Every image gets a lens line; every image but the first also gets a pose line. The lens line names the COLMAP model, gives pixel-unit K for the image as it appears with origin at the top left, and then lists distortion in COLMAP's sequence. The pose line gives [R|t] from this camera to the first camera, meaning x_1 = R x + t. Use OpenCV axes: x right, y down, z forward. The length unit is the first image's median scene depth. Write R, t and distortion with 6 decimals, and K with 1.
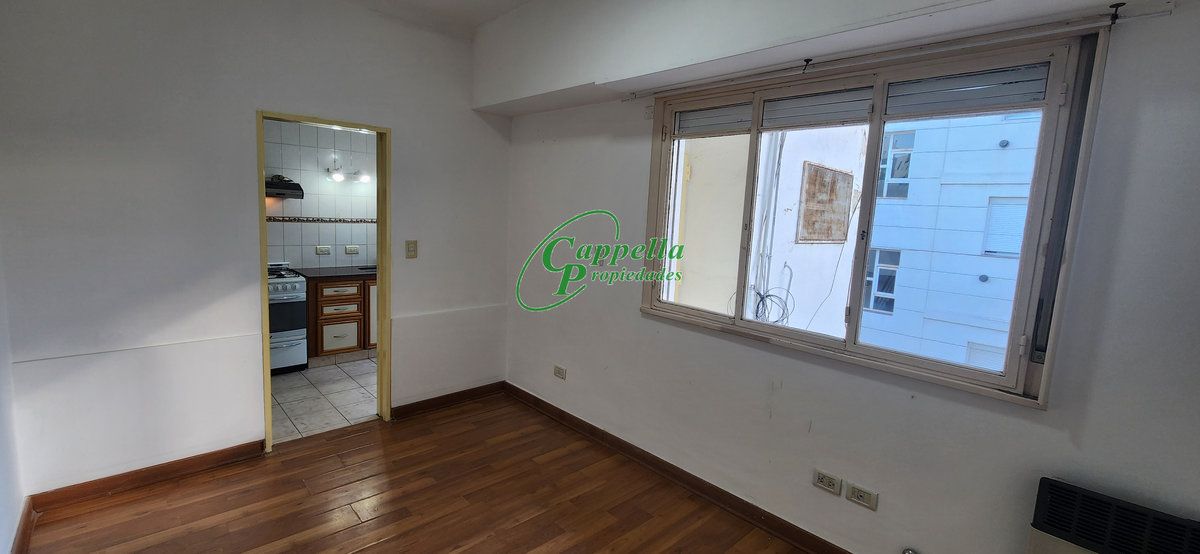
lens RADIAL K [[486.9, 0, 595.7], [0, 486.9, 269.1], [0, 0, 1]] dist [-0.001028, -0.000657]
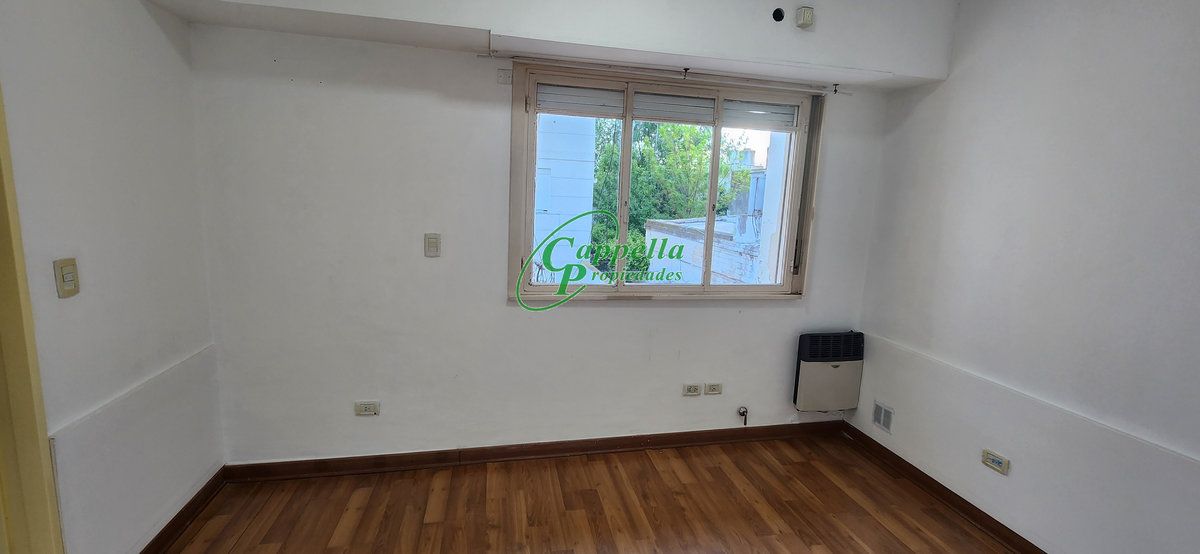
lens RADIAL K [[486.9, 0, 598.3], [0, 486.9, 269.1], [0, 0, 1]] dist [-0.001028, -0.000657]
pose [[0.523020, -0.153692, 0.838349, -0.678007], [0.089514, 0.988073, 0.125296, -0.081967], [-0.847607, 0.009512, 0.530540, 0.446560]]
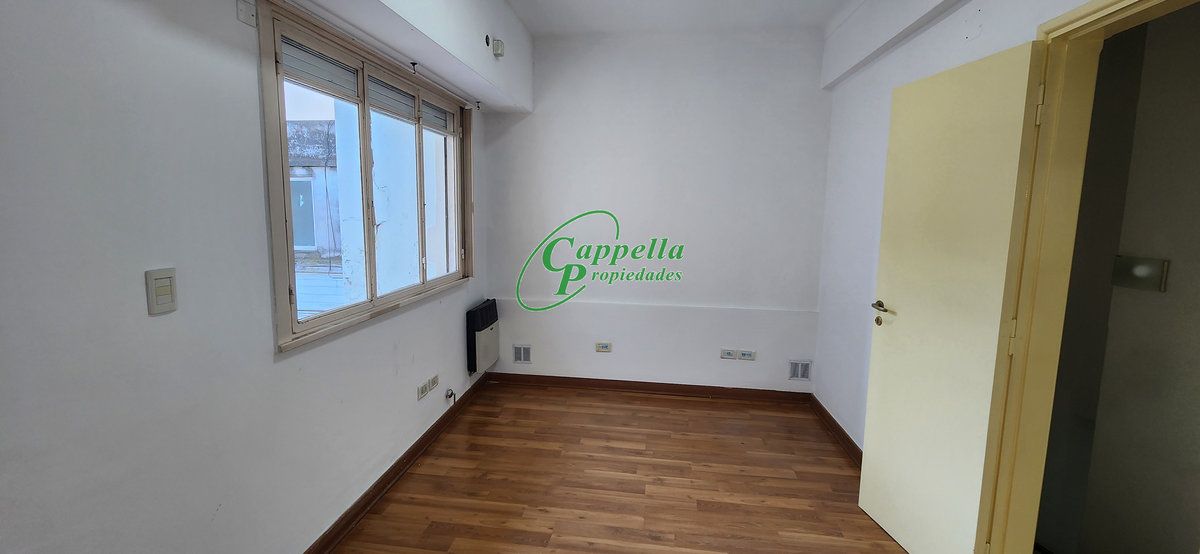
lens RADIAL K [[486.9, 0, 587.7], [0, 486.9, 268.2], [0, 0, 1]] dist [-0.001028, -0.000657]
pose [[-0.620030, -0.149840, 0.770137, -0.713110], [0.058079, 0.970135, 0.235511, -0.162082], [-0.782425, 0.190753, -0.592810, 1.234115]]
